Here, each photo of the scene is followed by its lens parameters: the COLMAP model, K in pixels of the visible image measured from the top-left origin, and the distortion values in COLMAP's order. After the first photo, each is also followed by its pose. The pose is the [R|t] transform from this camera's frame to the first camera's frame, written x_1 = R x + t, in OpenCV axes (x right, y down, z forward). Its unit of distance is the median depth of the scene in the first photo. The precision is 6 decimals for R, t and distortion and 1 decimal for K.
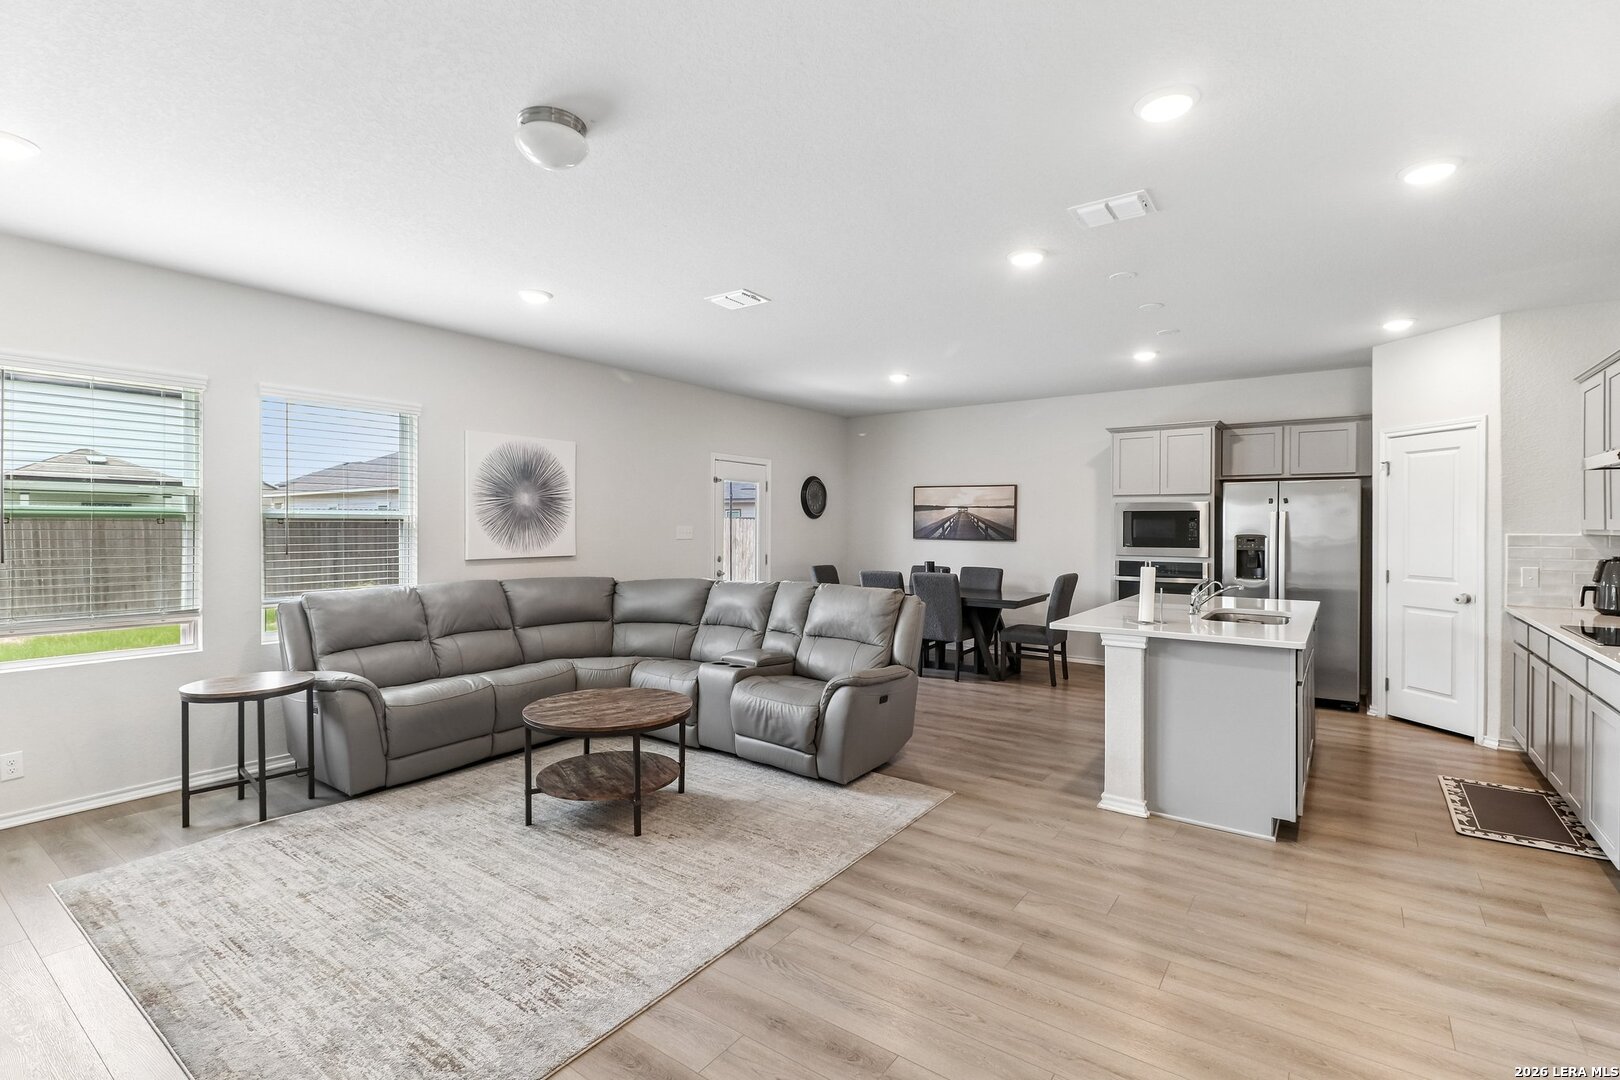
lens RADIAL K [[741.8, 0, 789.7], [0, 741.8, 524.0], [0, 0, 1]] dist [0.009444, -0.007644]
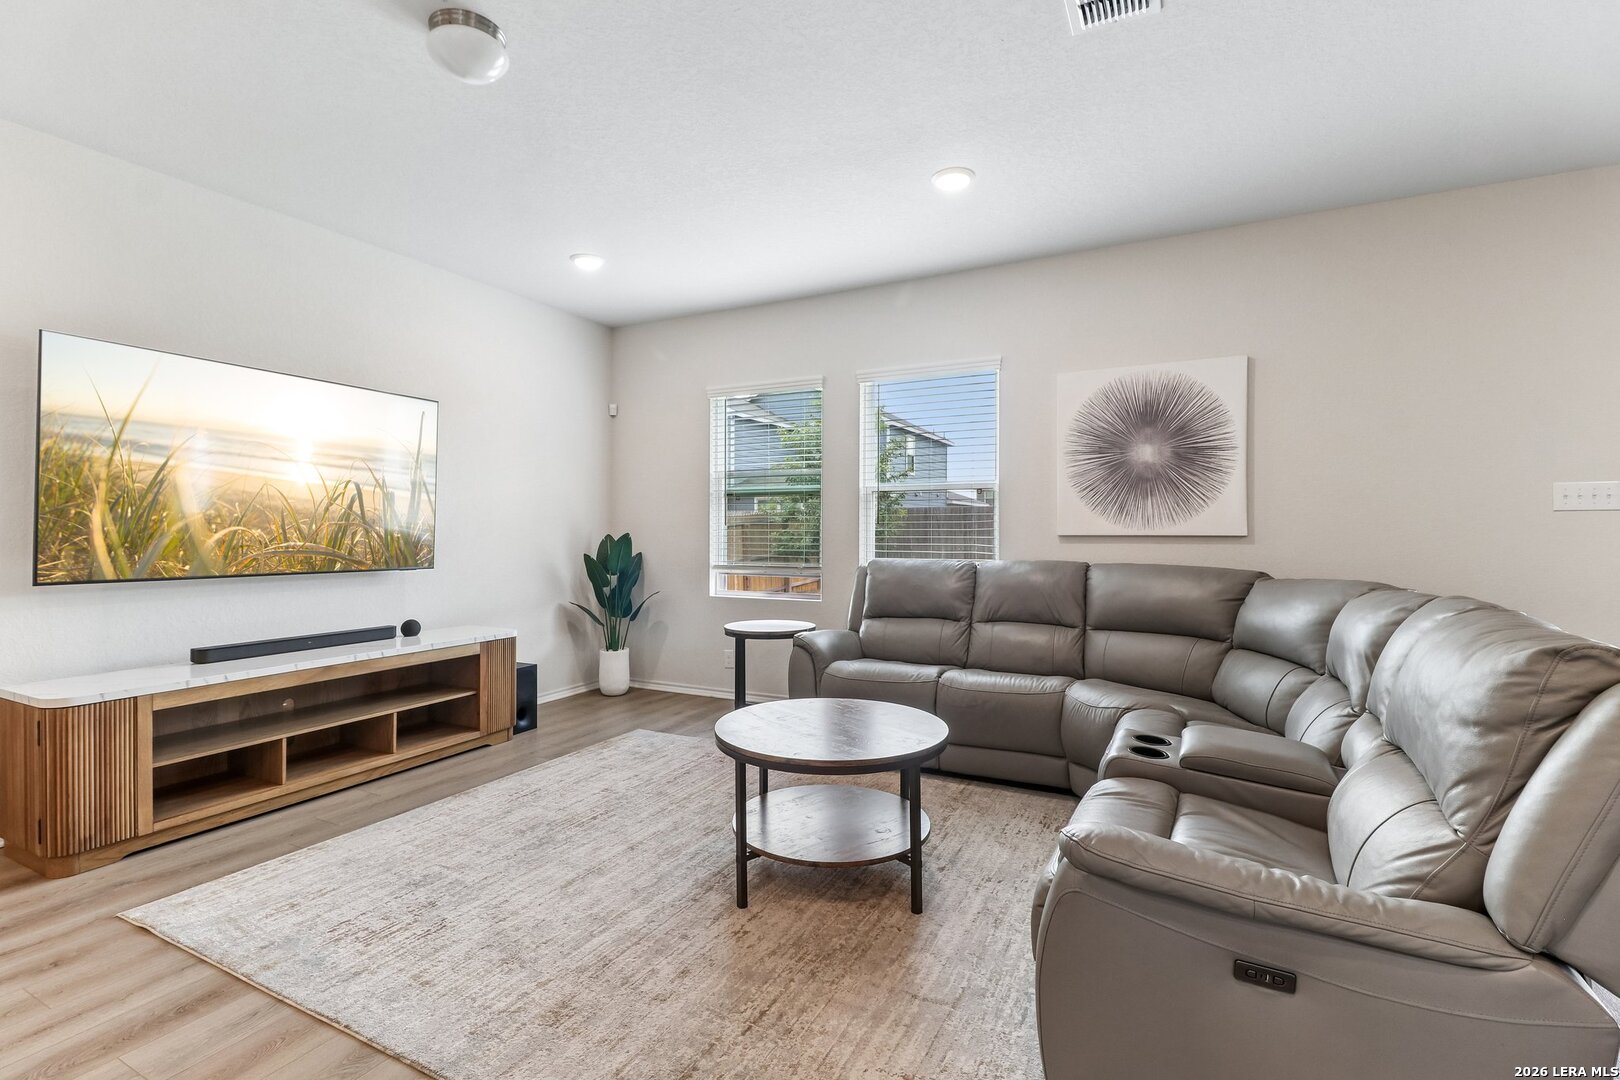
lens RADIAL K [[741.8, 0, 801.0], [0, 741.8, 528.4], [0, 0, 1]] dist [0.009444, -0.007644]
pose [[0.156827, -0.000999, -0.987626, 0.413134], [0.004331, 0.999991, -0.000324, 0.052071], [0.987617, -0.004227, 0.156830, 0.786545]]
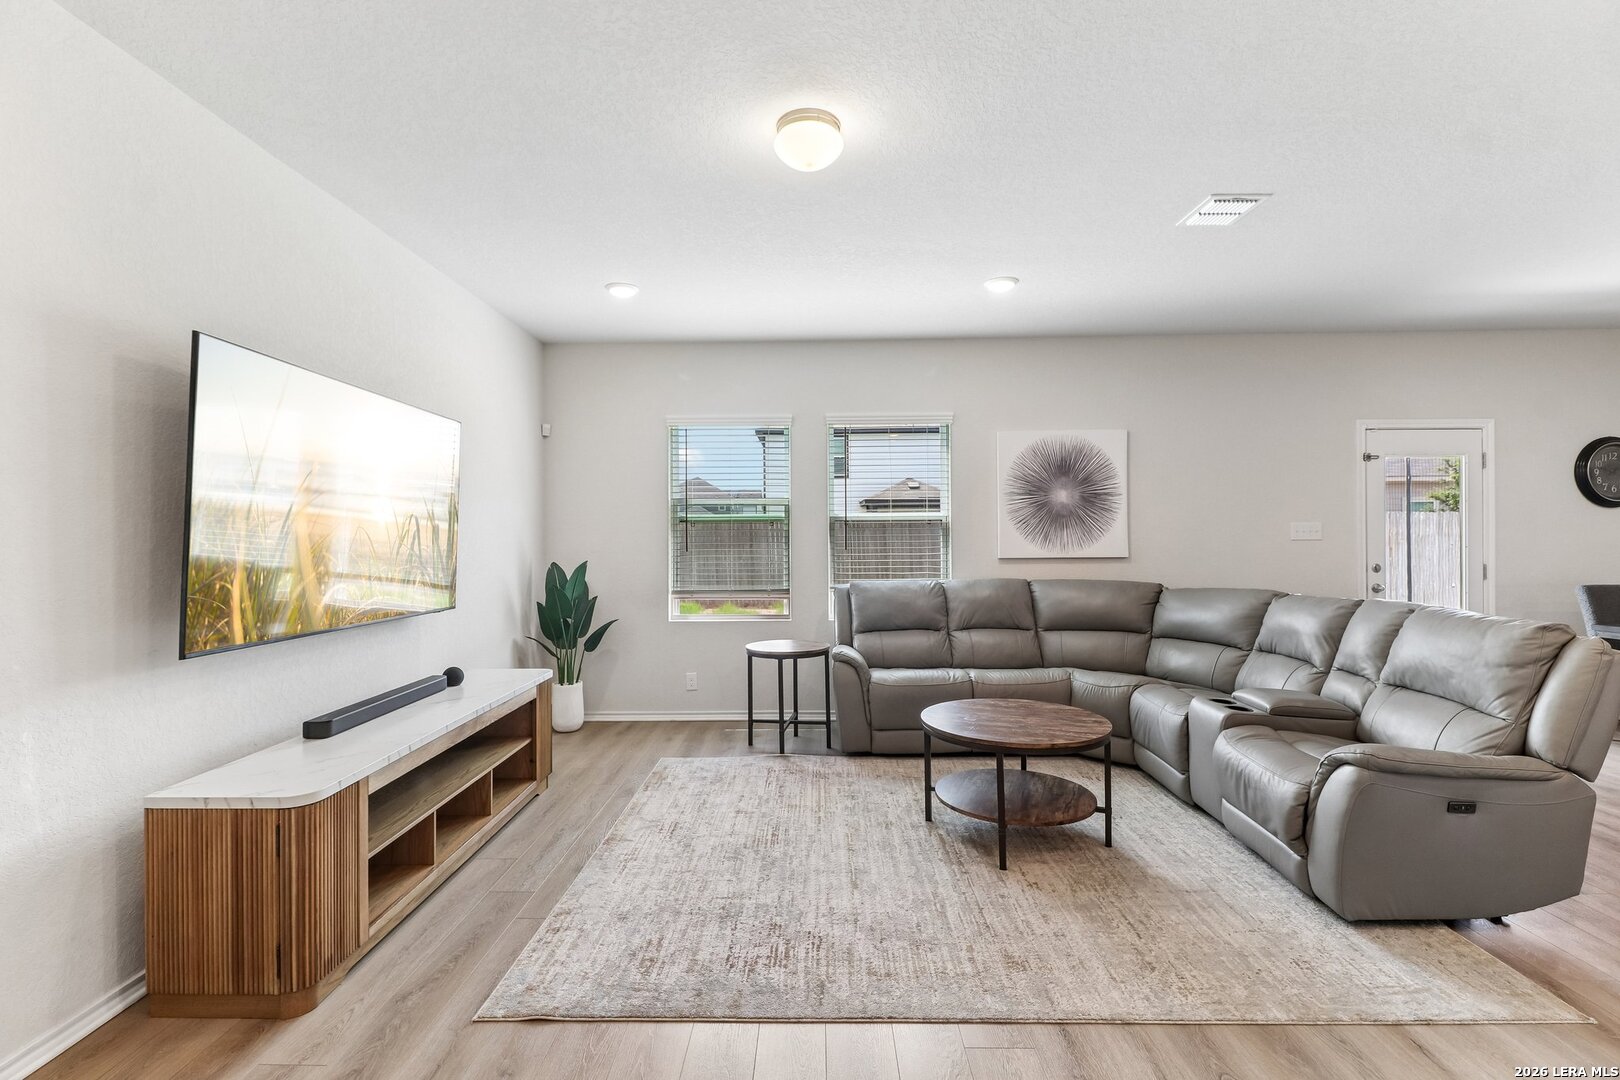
lens RADIAL K [[741.8, 0, 797.6], [0, 741.8, 531.2], [0, 0, 1]] dist [0.009444, -0.007644]
pose [[0.575257, -0.010563, -0.817905, 0.315987], [0.011319, 0.999924, -0.004953, 0.016875], [0.817894, -0.006409, 0.575333, 0.246089]]
